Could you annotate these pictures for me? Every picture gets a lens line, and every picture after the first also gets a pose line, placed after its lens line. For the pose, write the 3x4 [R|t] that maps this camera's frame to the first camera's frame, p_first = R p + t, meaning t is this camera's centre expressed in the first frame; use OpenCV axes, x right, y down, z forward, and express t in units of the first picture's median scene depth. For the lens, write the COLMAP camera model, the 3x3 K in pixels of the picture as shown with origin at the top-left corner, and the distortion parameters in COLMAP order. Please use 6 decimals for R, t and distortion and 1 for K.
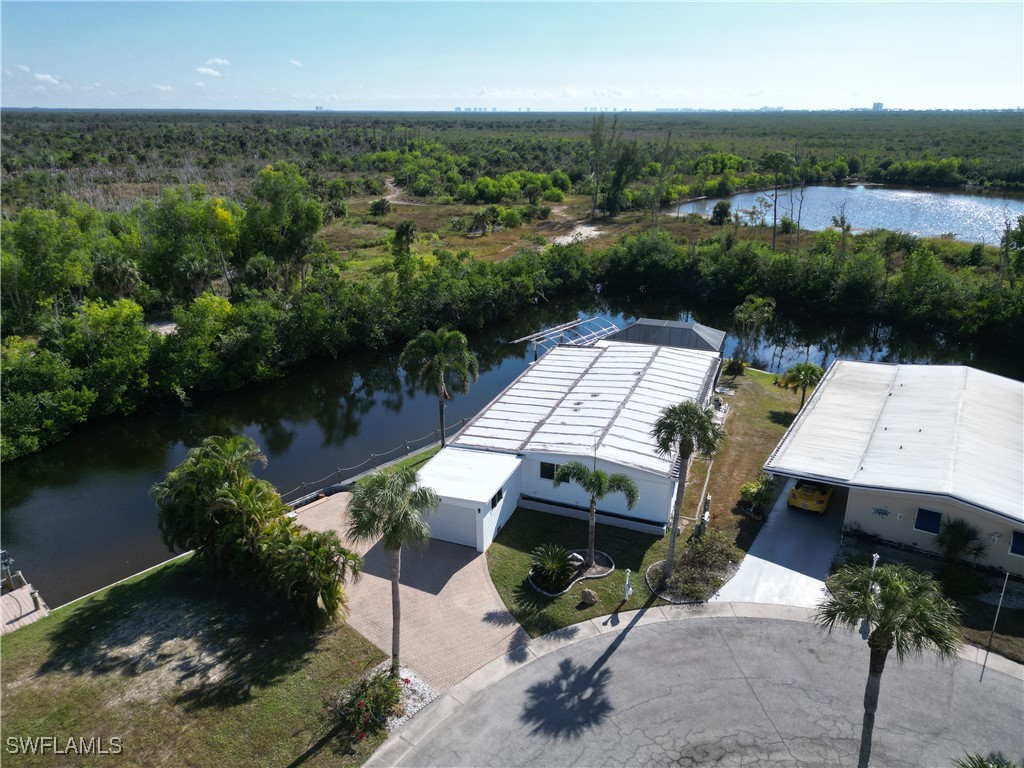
lens RADIAL K [[713.1, 0, 512.0], [0, 713.1, 384.0], [0, 0, 1]] dist [0.067748, -0.066694]
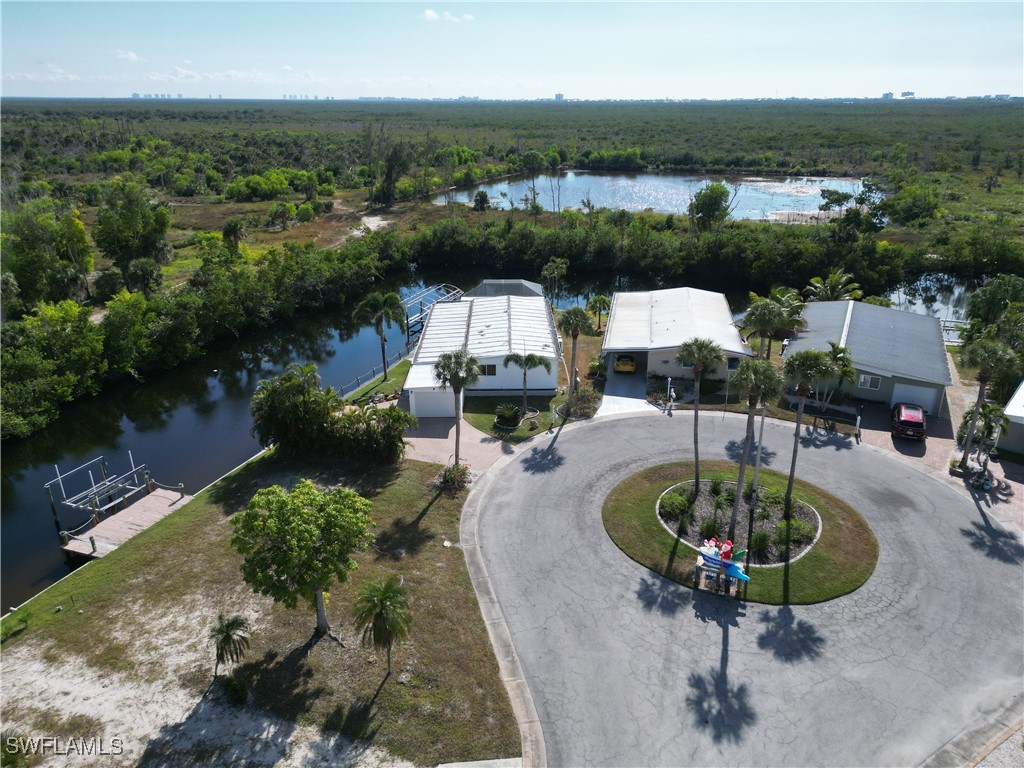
lens RADIAL K [[713.1, 0, 512.0], [0, 713.1, 384.0], [0, 0, 1]] dist [0.067748, -0.066694]
pose [[0.928729, -0.137855, 0.344177, -0.184509], [0.133042, 0.990394, 0.037686, 0.043432], [-0.346066, 0.010790, 0.938148, -0.216267]]
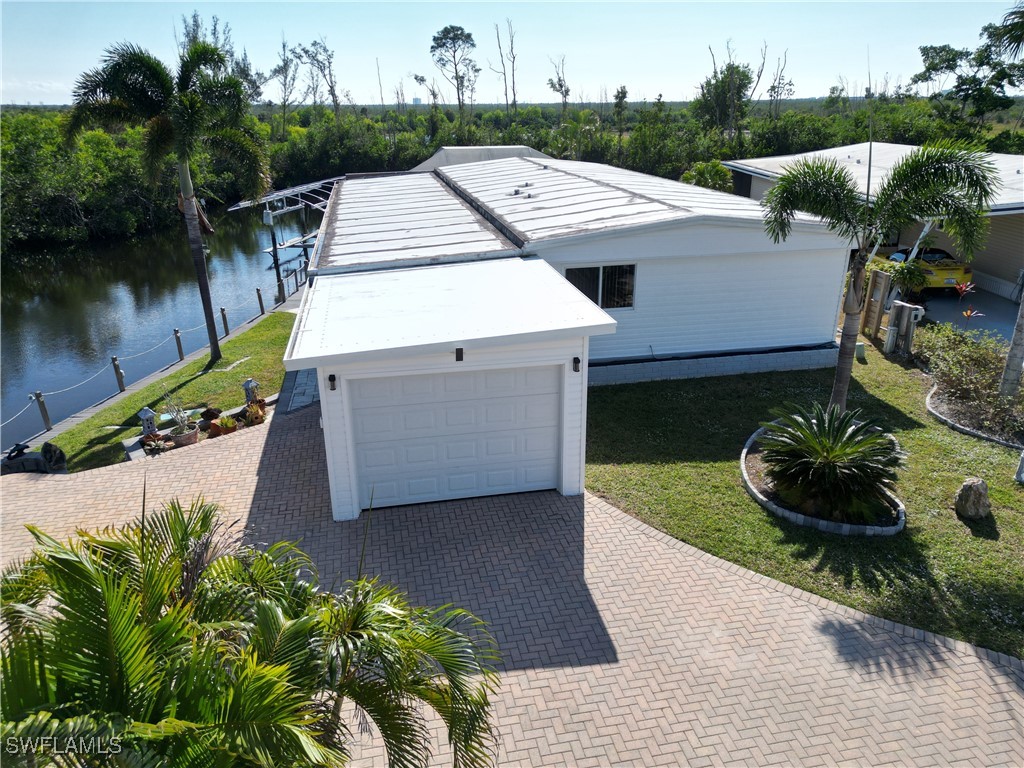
lens RADIAL K [[713.1, 0, 512.0], [0, 713.1, 384.0], [0, 0, 1]] dist [0.067748, -0.066694]
pose [[0.845347, -0.197810, 0.496246, -0.086476], [0.193929, 0.979181, 0.059960, 0.060480], [-0.497775, 0.045550, 0.866109, 0.275835]]
